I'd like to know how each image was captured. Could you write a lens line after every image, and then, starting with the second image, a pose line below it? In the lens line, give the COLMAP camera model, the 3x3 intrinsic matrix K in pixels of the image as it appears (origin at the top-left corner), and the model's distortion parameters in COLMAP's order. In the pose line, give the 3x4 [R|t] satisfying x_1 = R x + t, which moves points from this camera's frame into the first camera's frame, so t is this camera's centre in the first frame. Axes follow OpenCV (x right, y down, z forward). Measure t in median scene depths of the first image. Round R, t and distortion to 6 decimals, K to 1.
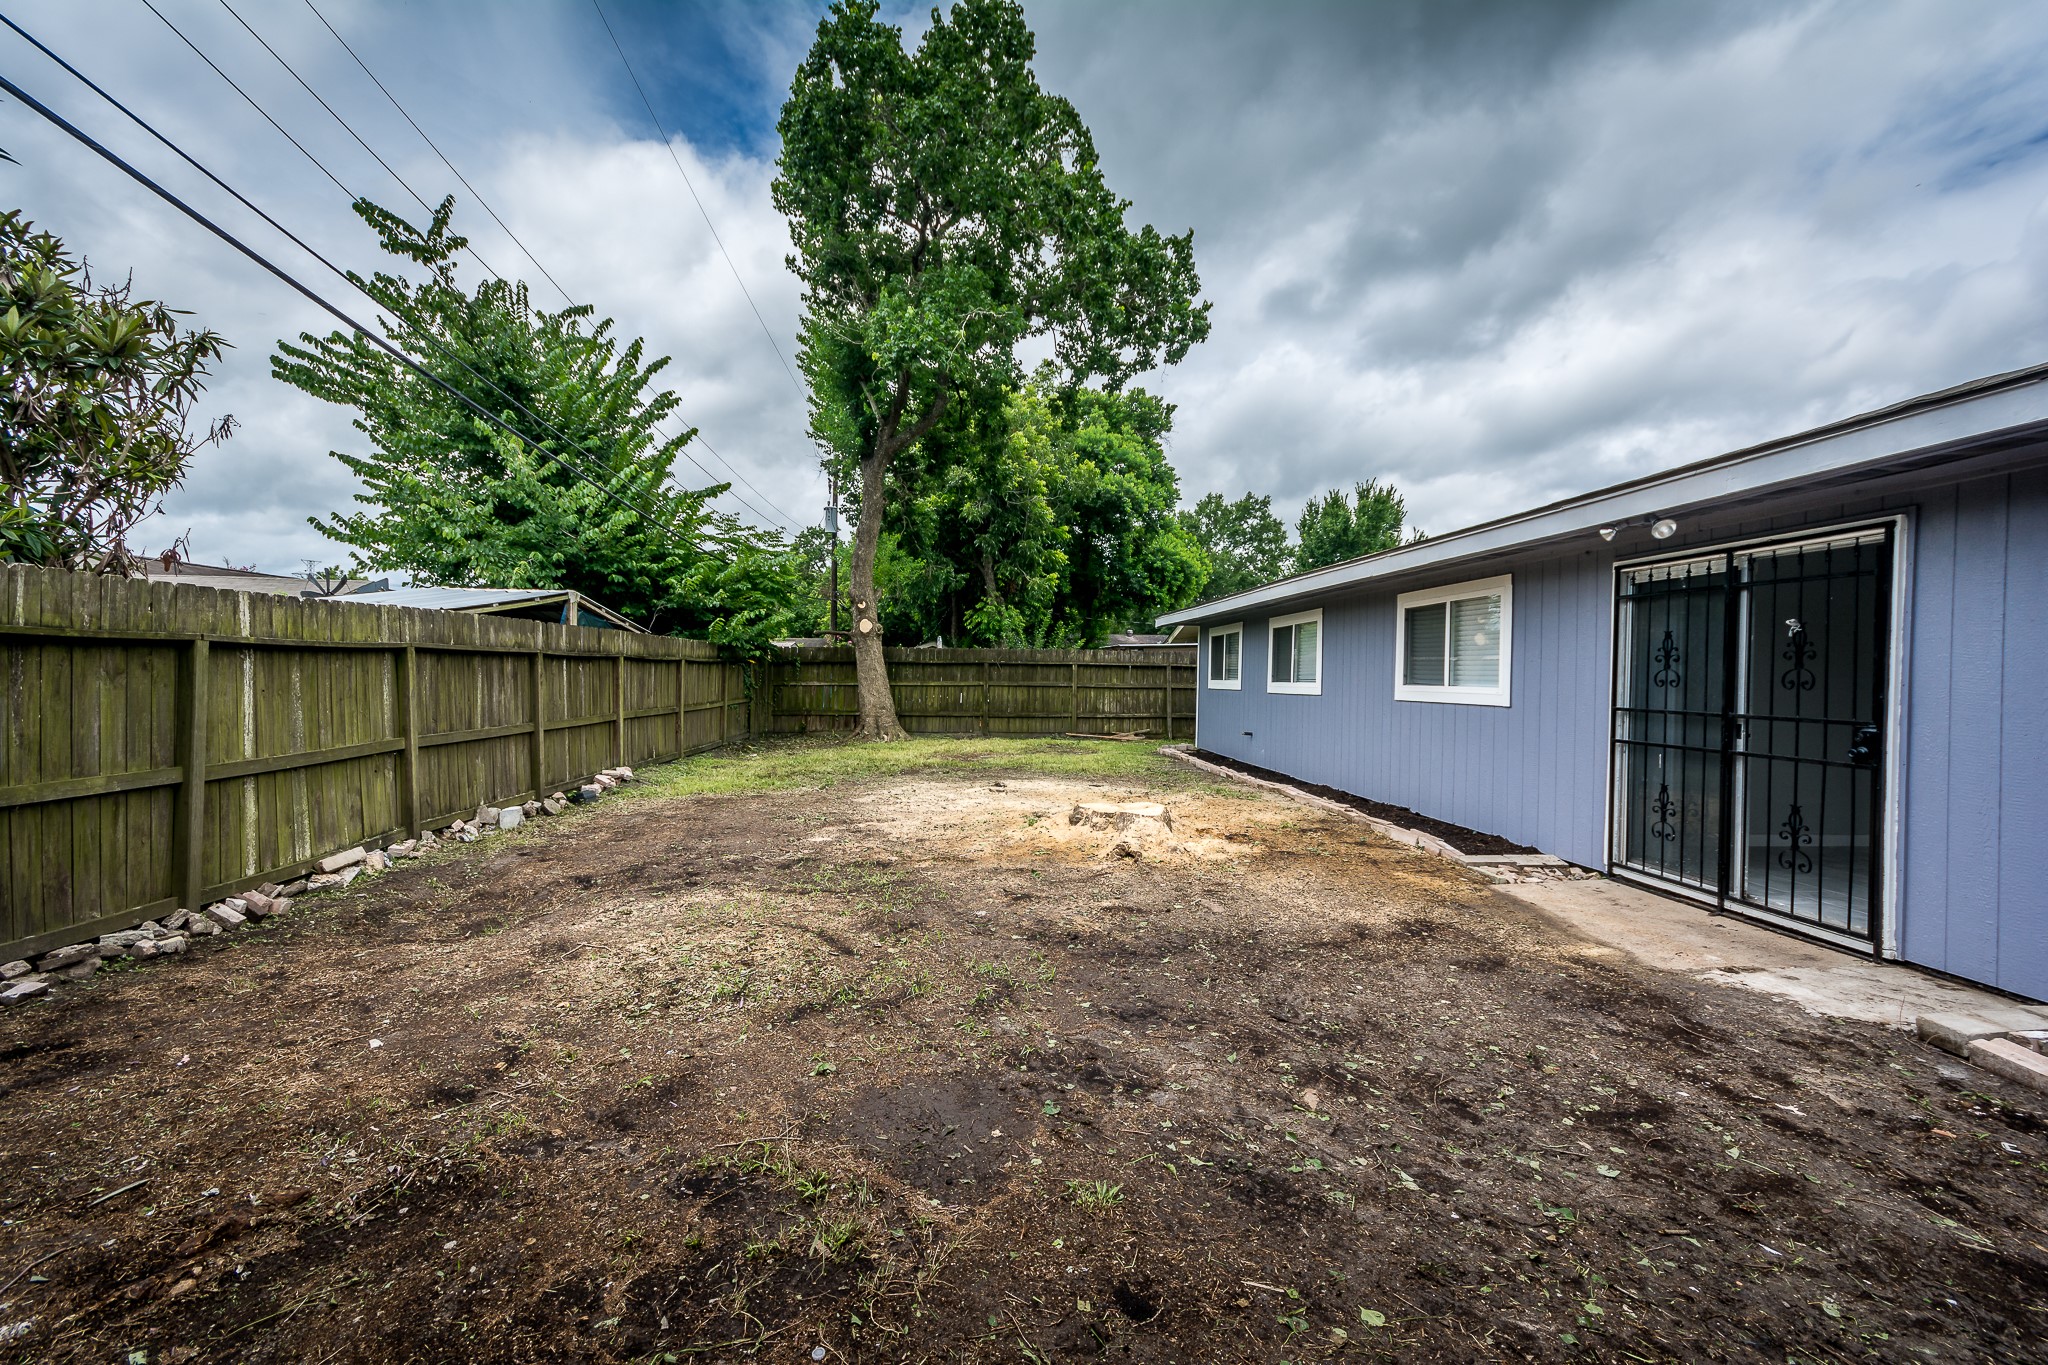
lens RADIAL K [[918.3, 0, 1024.0], [0, 918.3, 682.5], [0, 0, 1]] dist [0.007579, 0.000881]
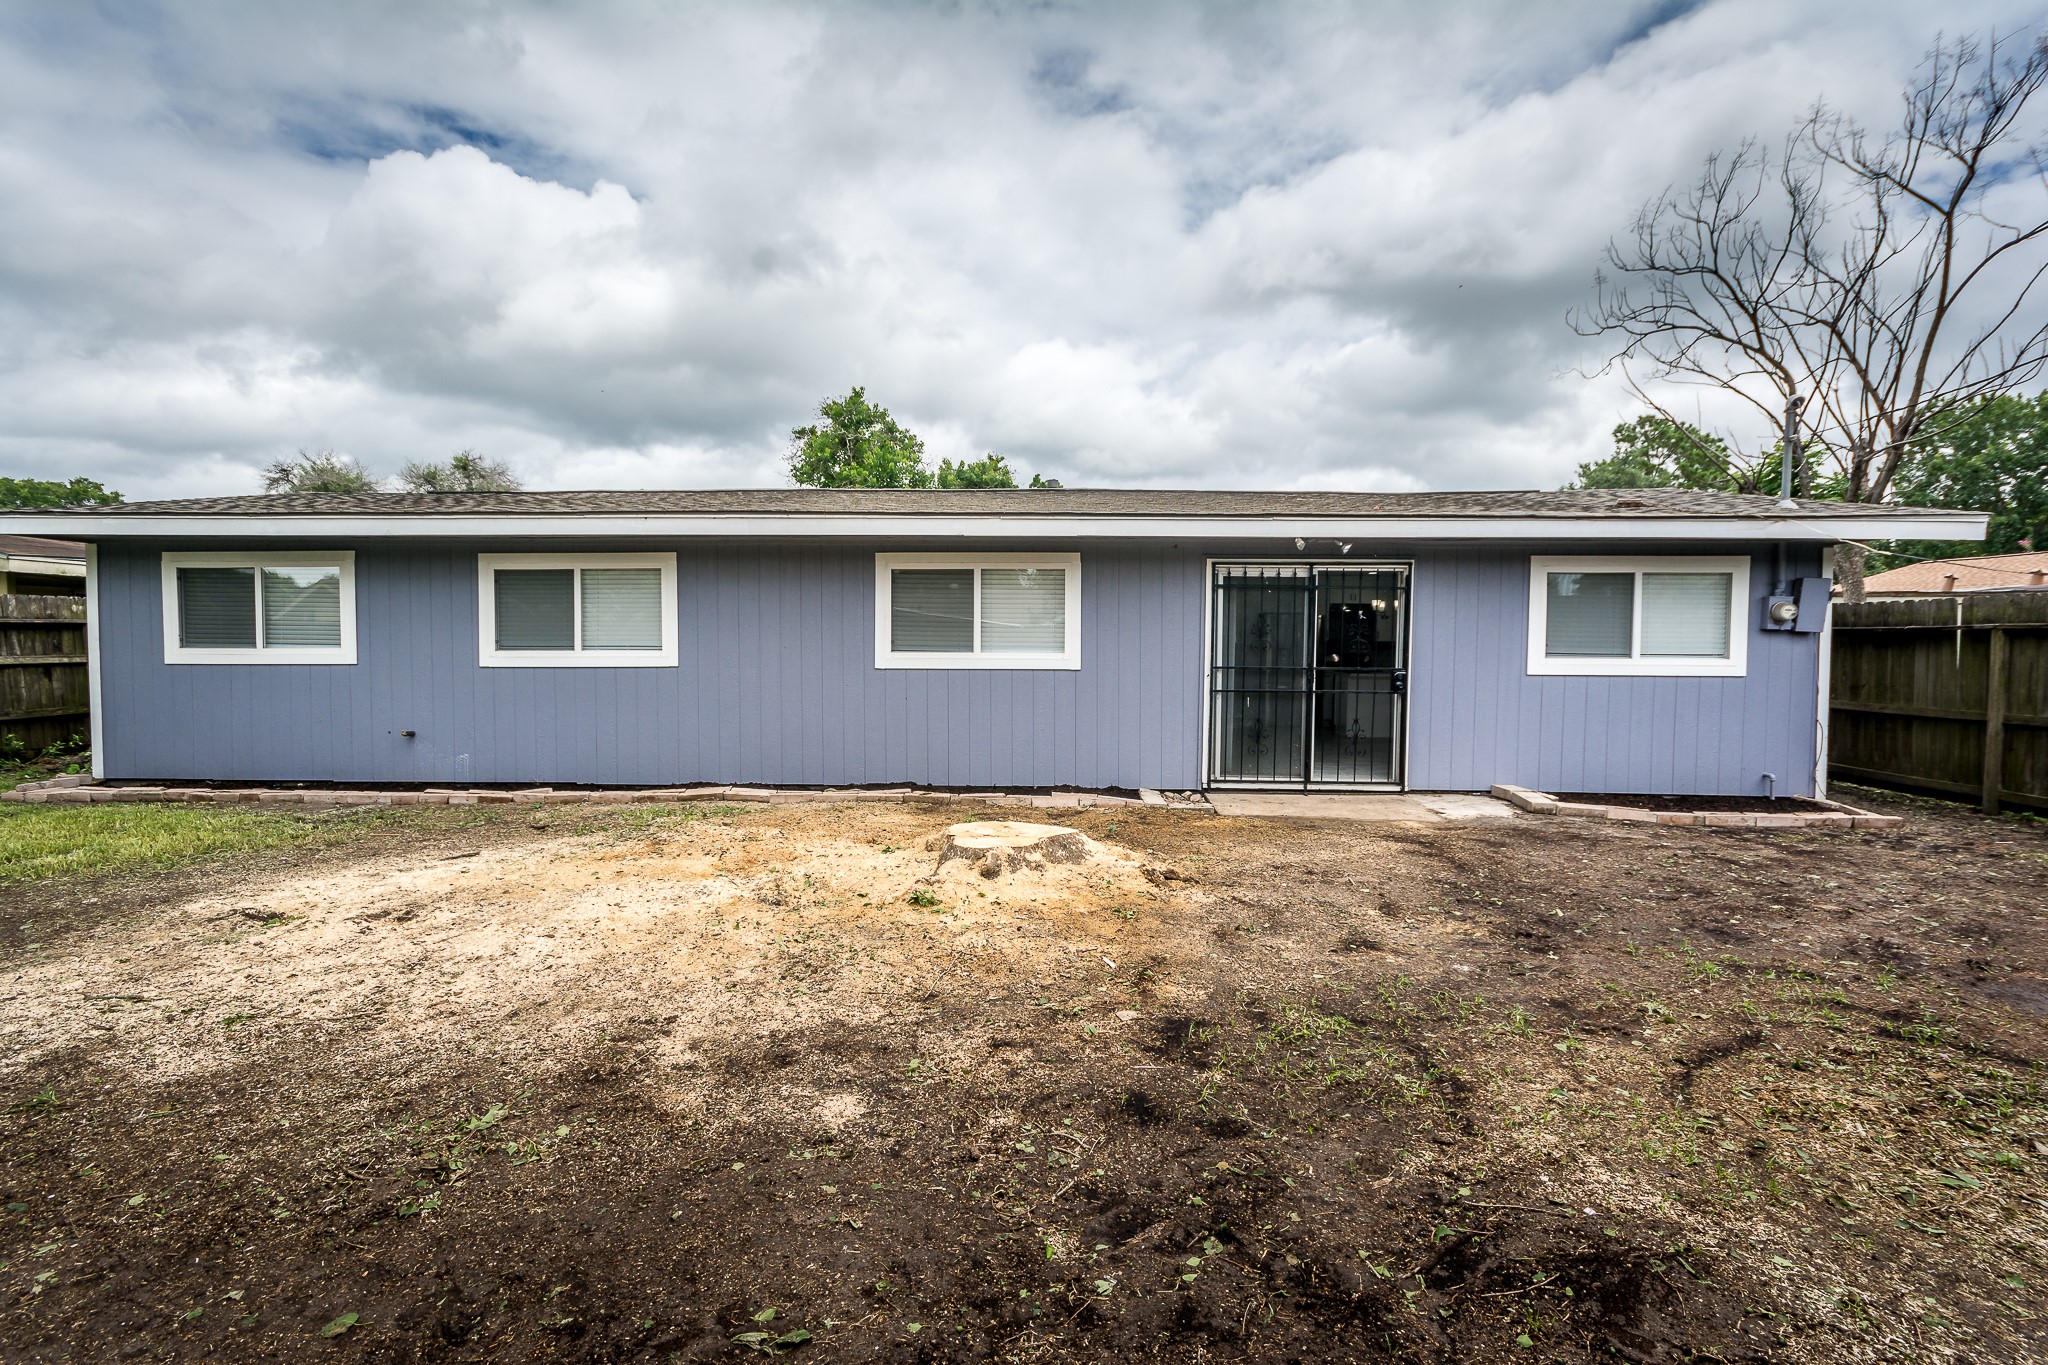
lens RADIAL K [[918.3, 0, 1024.0], [0, 918.3, 682.5], [0, 0, 1]] dist [0.007579, 0.000881]
pose [[0.085196, -0.053041, 0.994951, -0.823713], [0.001300, 0.998587, 0.053124, -0.024259], [-0.996363, -0.003232, 0.085144, 1.307977]]
